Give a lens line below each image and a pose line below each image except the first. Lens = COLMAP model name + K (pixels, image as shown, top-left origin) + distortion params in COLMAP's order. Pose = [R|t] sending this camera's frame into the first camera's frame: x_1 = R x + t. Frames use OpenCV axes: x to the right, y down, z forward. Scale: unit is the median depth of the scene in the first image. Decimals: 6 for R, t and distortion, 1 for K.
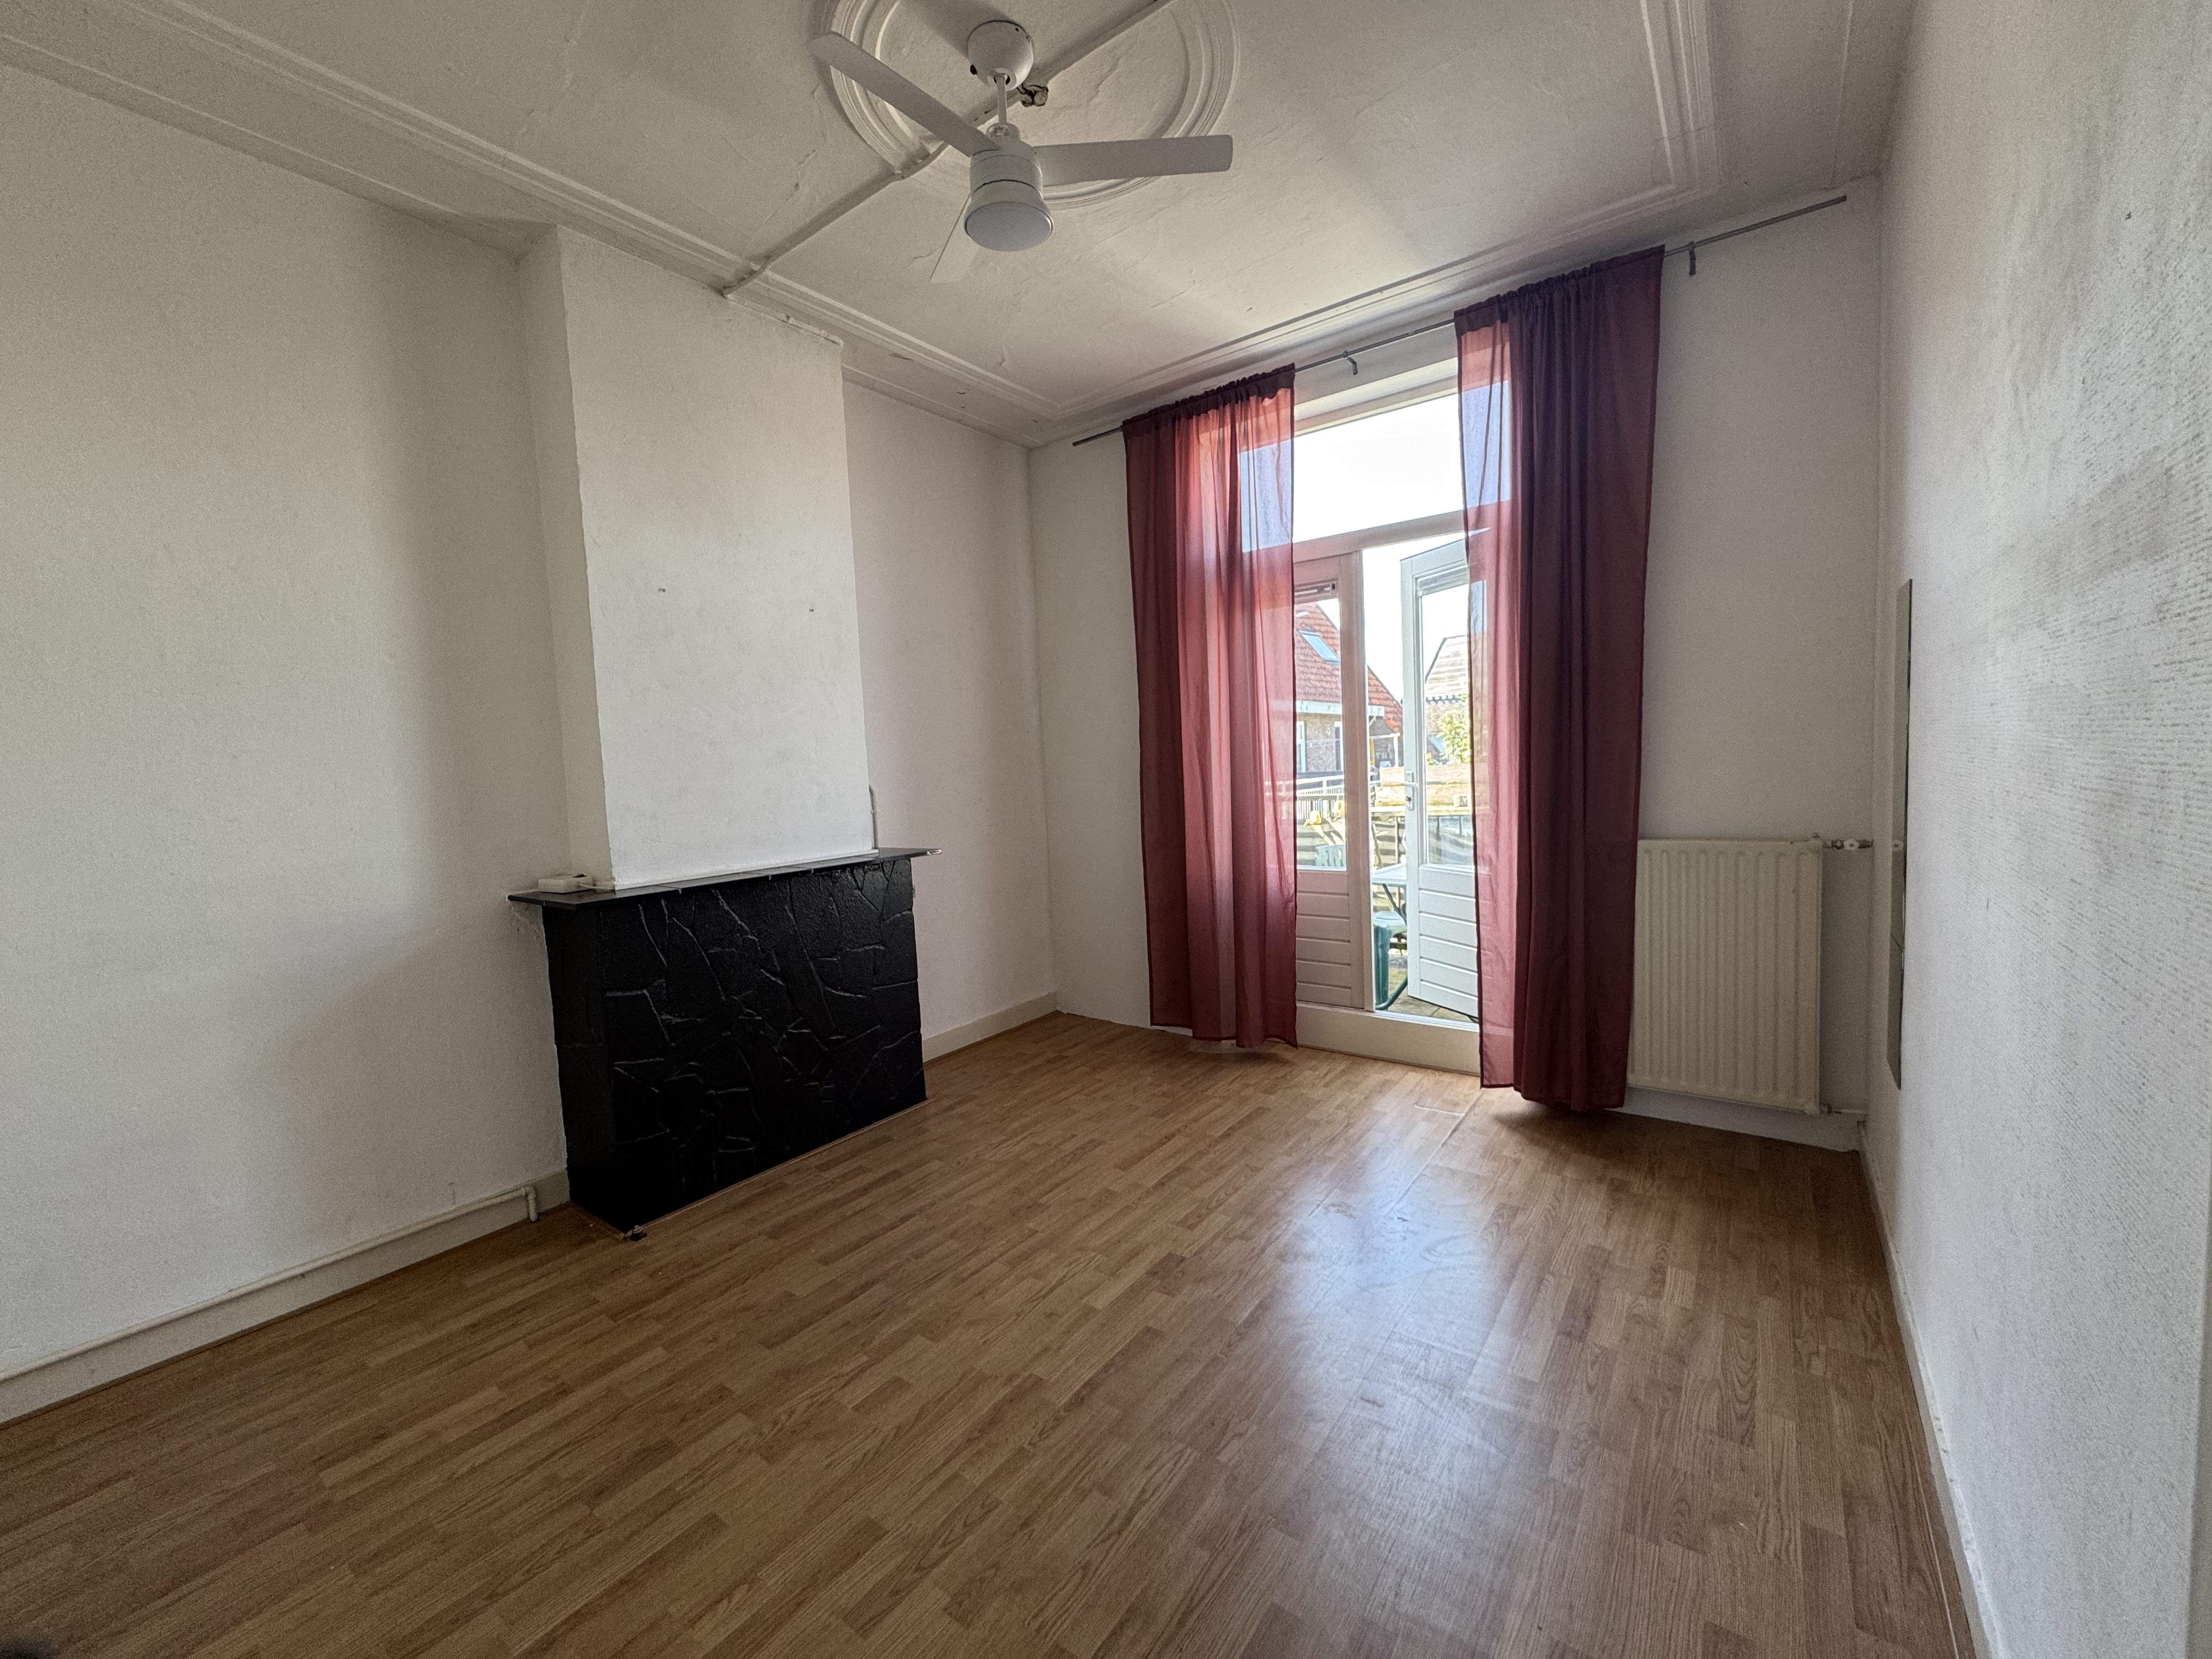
lens RADIAL K [[883.7, 0, 1100.9], [0, 883.7, 838.3], [0, 0, 1]] dist [0.000557, -0.000441]
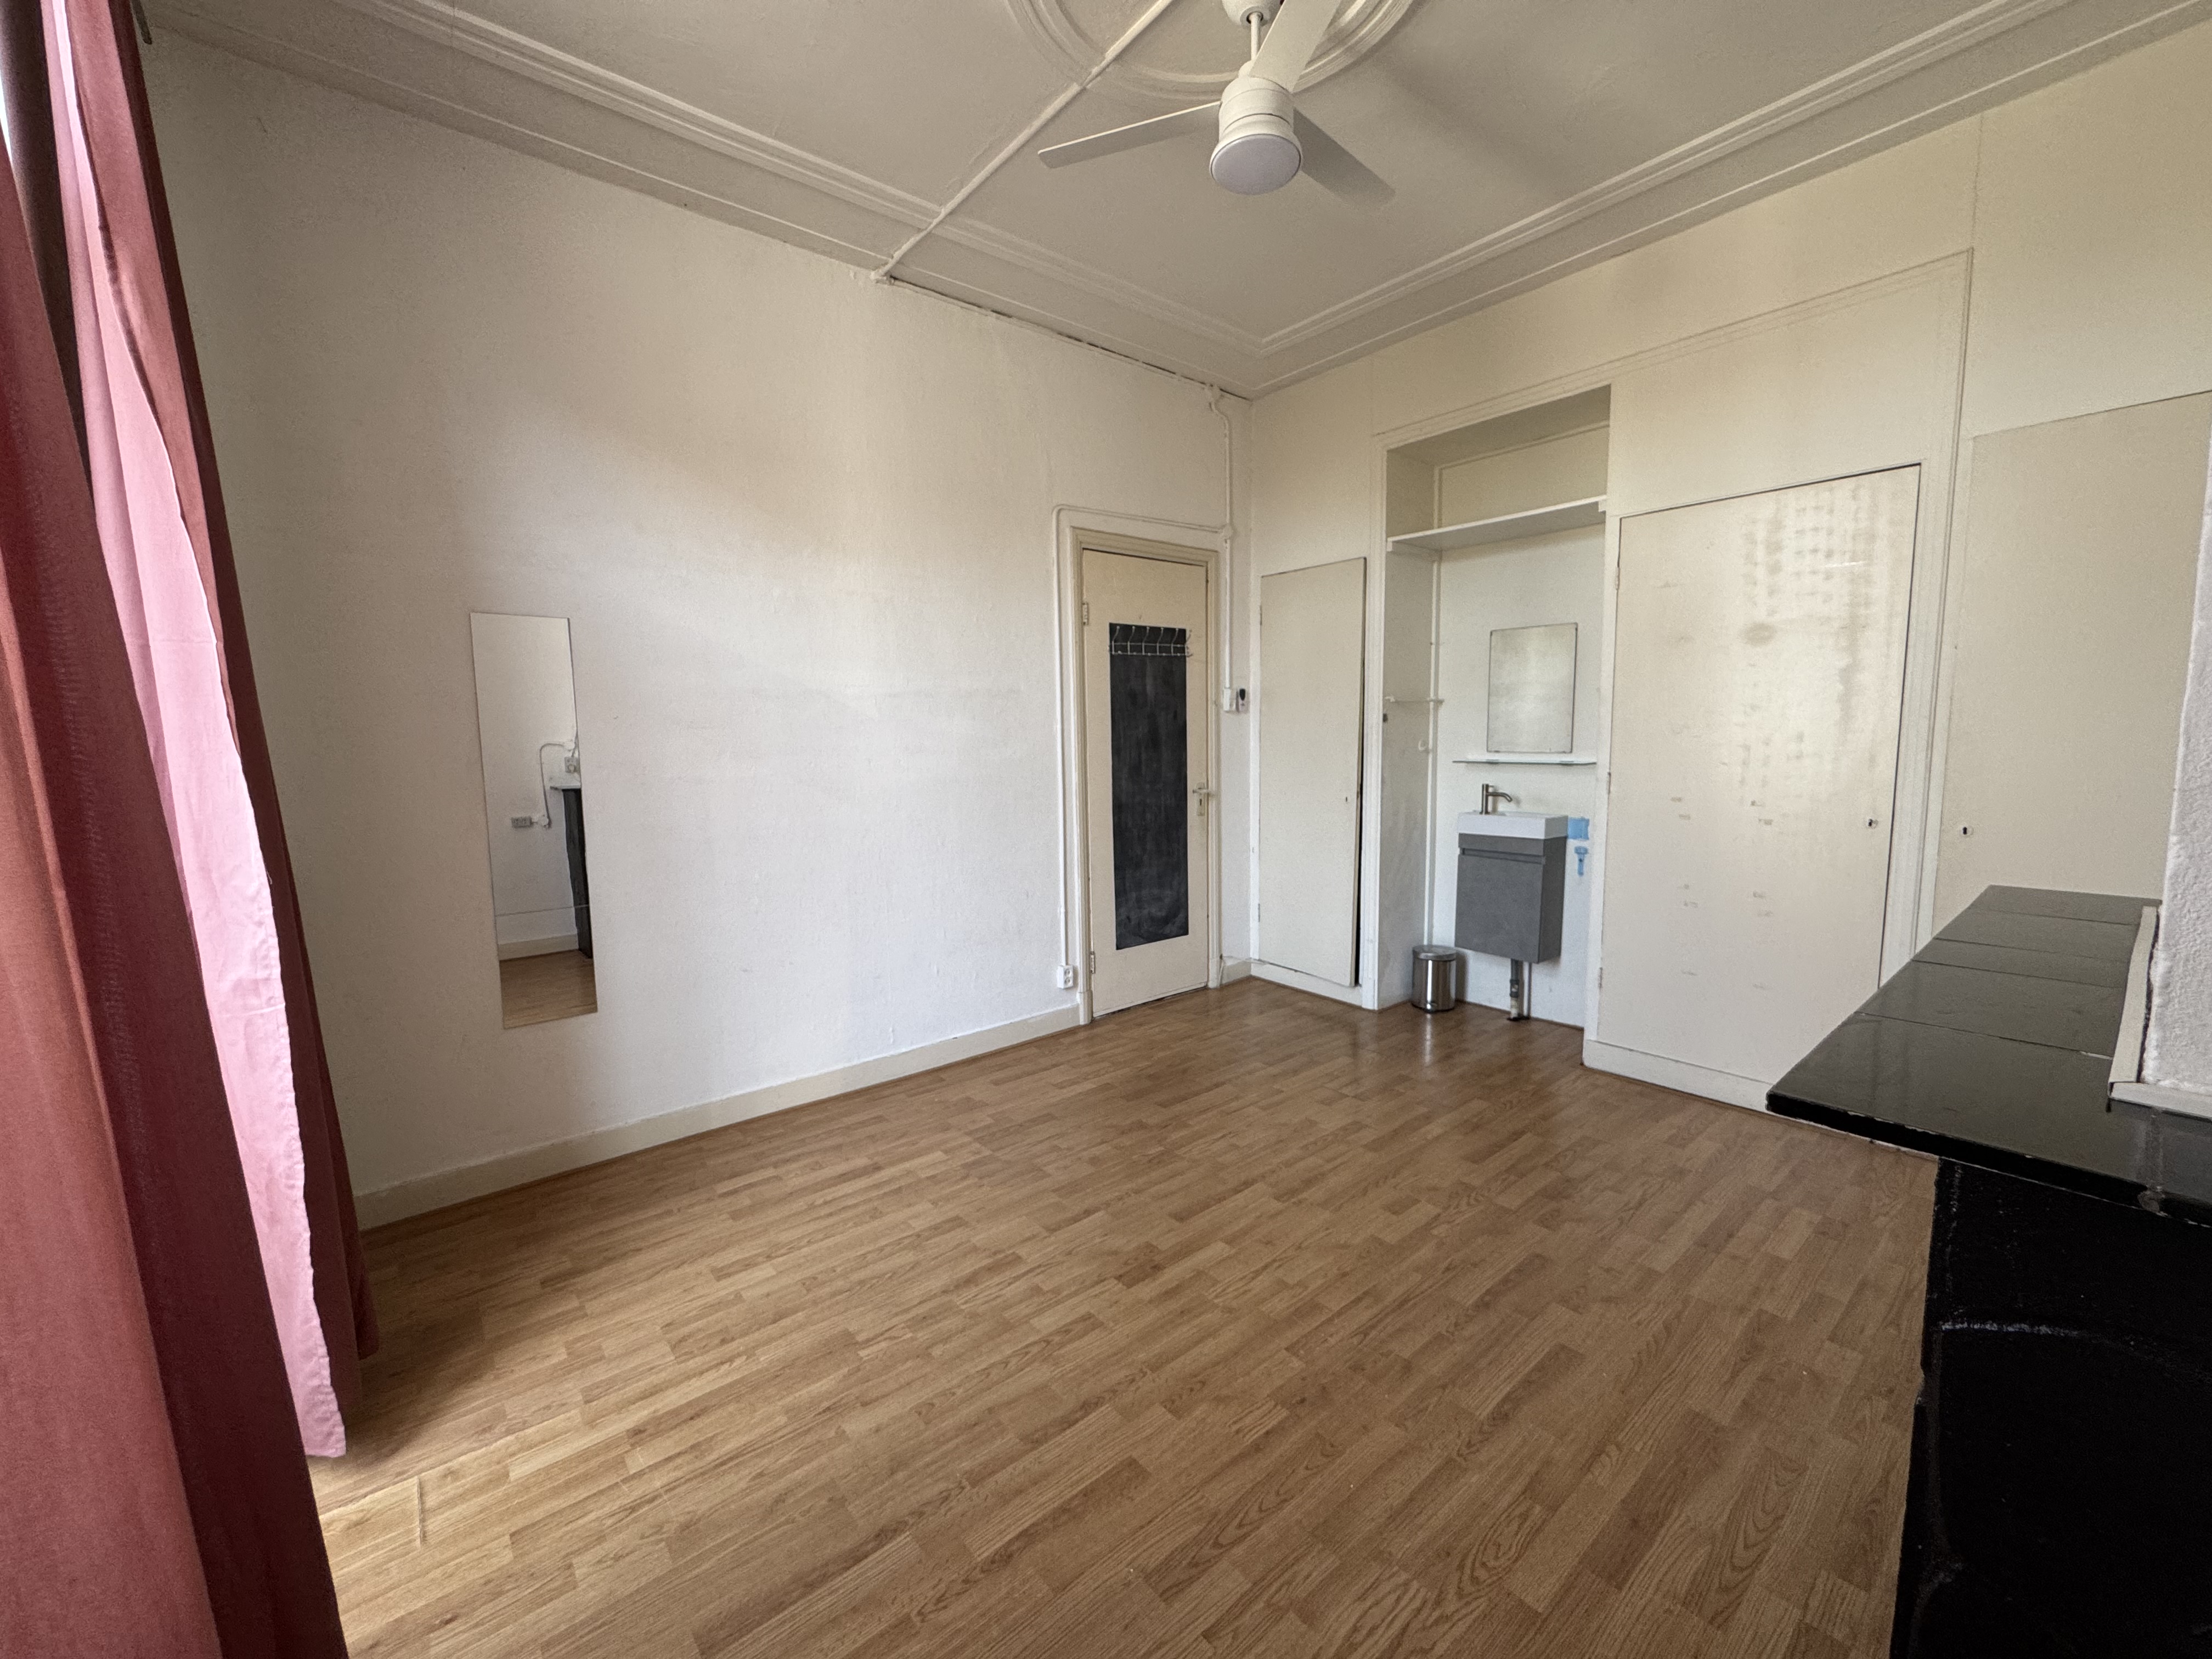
lens RADIAL K [[883.7, 0, 1107.4], [0, 883.7, 831.6], [0, 0, 1]] dist [0.000557, -0.000441]
pose [[-0.971120, 0.034337, 0.236110, -0.114183], [0.079792, 0.979350, 0.185760, -0.125825], [-0.224856, 0.199235, -0.953806, 1.631217]]
